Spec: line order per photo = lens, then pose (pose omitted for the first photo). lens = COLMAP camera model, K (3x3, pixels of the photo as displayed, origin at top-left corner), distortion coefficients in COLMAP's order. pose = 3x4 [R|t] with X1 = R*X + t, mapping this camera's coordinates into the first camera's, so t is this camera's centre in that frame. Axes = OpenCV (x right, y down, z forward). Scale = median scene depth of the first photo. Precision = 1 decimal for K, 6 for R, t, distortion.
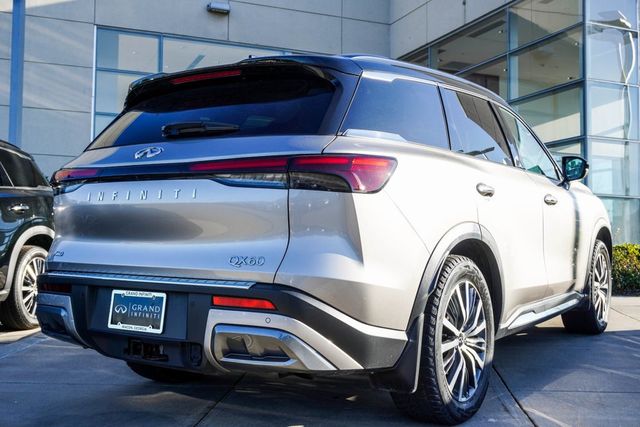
lens RADIAL K [[657.2, 0, 320.0], [0, 657.2, 213.5], [0, 0, 1]] dist [0.009187, -0.013249]
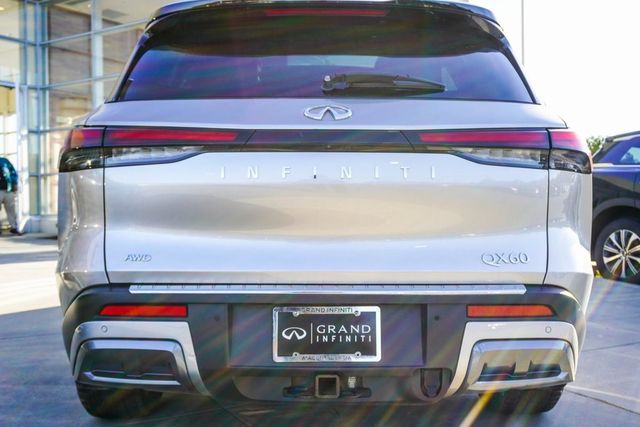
lens RADIAL K [[657.2, 0, 320.0], [0, 657.2, 213.5], [0, 0, 1]] dist [0.009187, -0.013249]
pose [[0.844371, -0.022386, 0.535291, -0.676057], [-0.009618, 0.998332, 0.056923, -0.024125], [-0.535673, -0.053213, 0.842747, 0.413240]]
